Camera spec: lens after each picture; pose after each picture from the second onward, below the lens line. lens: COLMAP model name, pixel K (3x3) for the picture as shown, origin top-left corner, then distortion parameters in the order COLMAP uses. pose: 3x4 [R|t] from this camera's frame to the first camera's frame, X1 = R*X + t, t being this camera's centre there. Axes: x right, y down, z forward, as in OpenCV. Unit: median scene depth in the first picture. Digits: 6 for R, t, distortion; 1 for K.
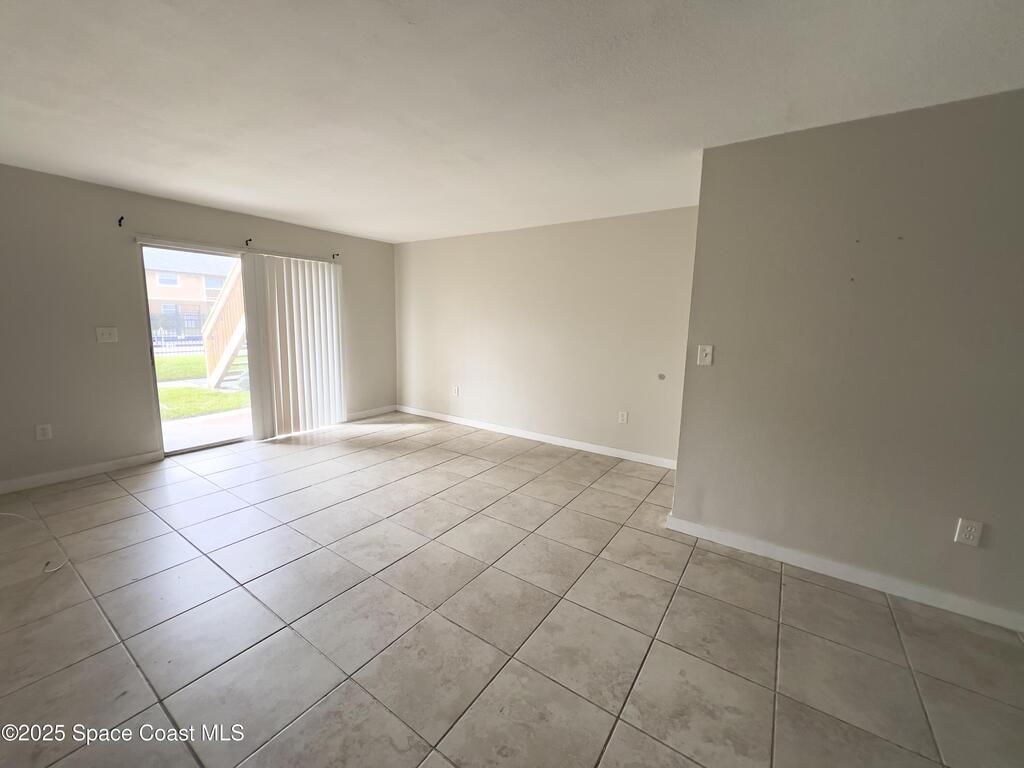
lens RADIAL K [[409.1, 0, 508.8], [0, 409.1, 383.7], [0, 0, 1]] dist [-0.000814, -0.000292]
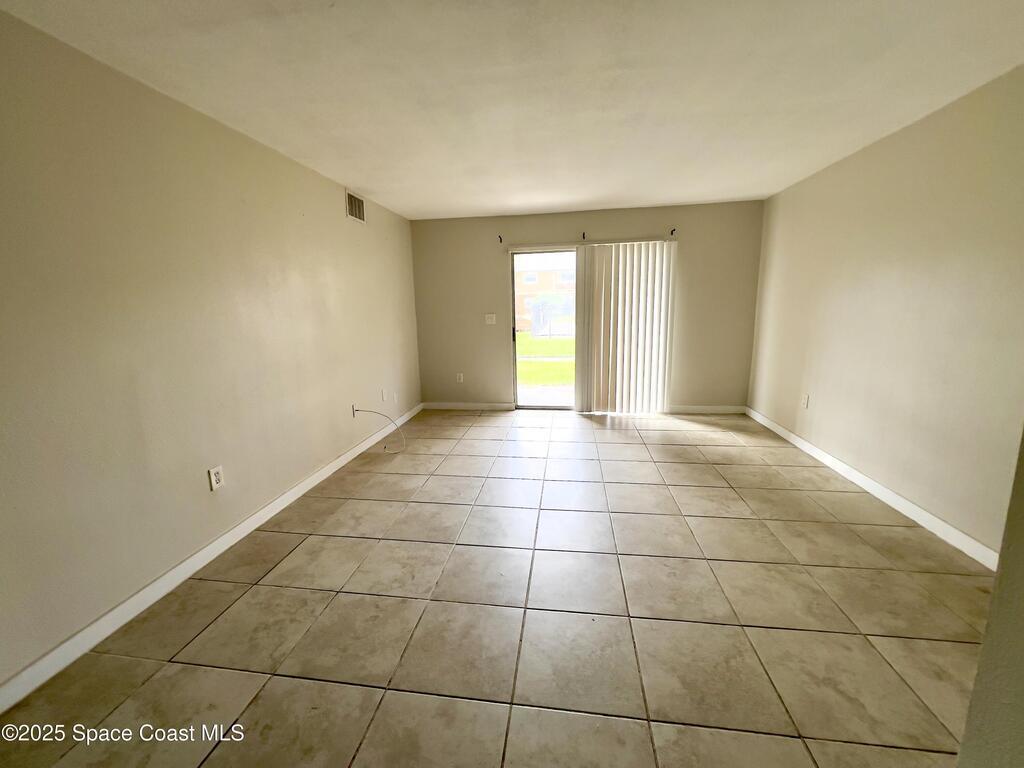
lens RADIAL K [[409.1, 0, 509.9], [0, 409.1, 385.7], [0, 0, 1]] dist [-0.000814, -0.000292]
pose [[0.439286, 0.140997, -0.887213, 0.332788], [-0.105135, 0.988889, 0.105100, -0.036017], [0.892174, 0.047108, 0.449229, 0.337085]]
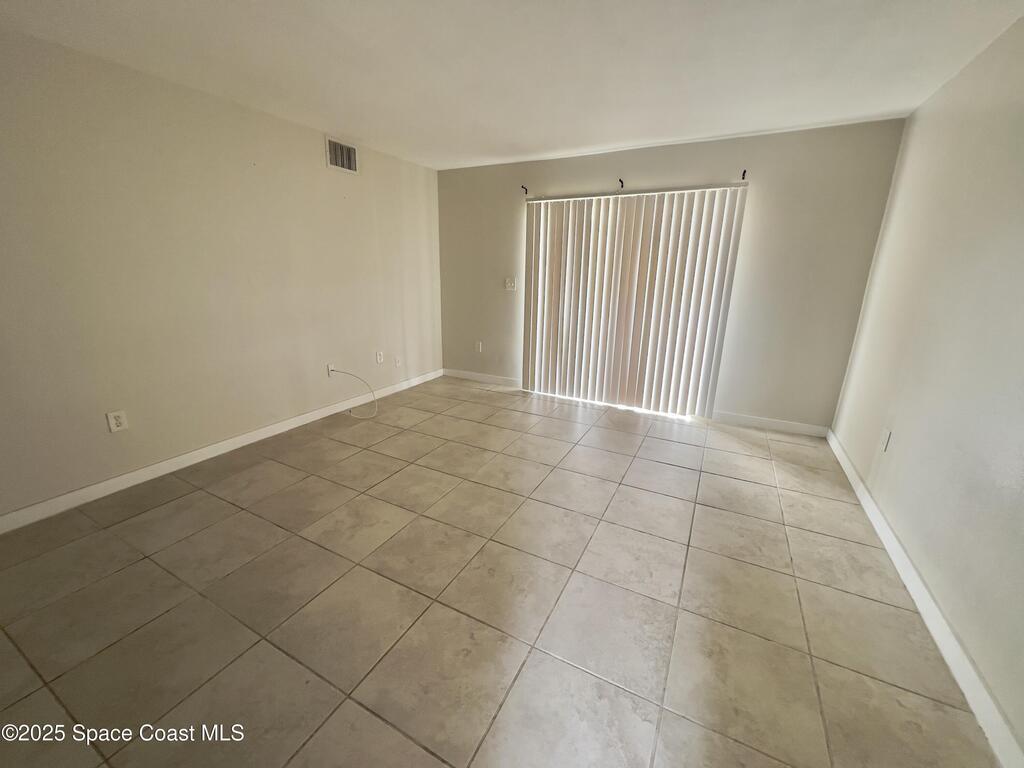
lens RADIAL K [[409.1, 0, 510.3], [0, 409.1, 384.6], [0, 0, 1]] dist [-0.000814, -0.000292]
pose [[0.111556, 0.253419, -0.960903, 0.302697], [-0.167027, 0.957964, 0.233253, -0.096827], [0.979621, 0.134476, 0.149194, 0.701969]]
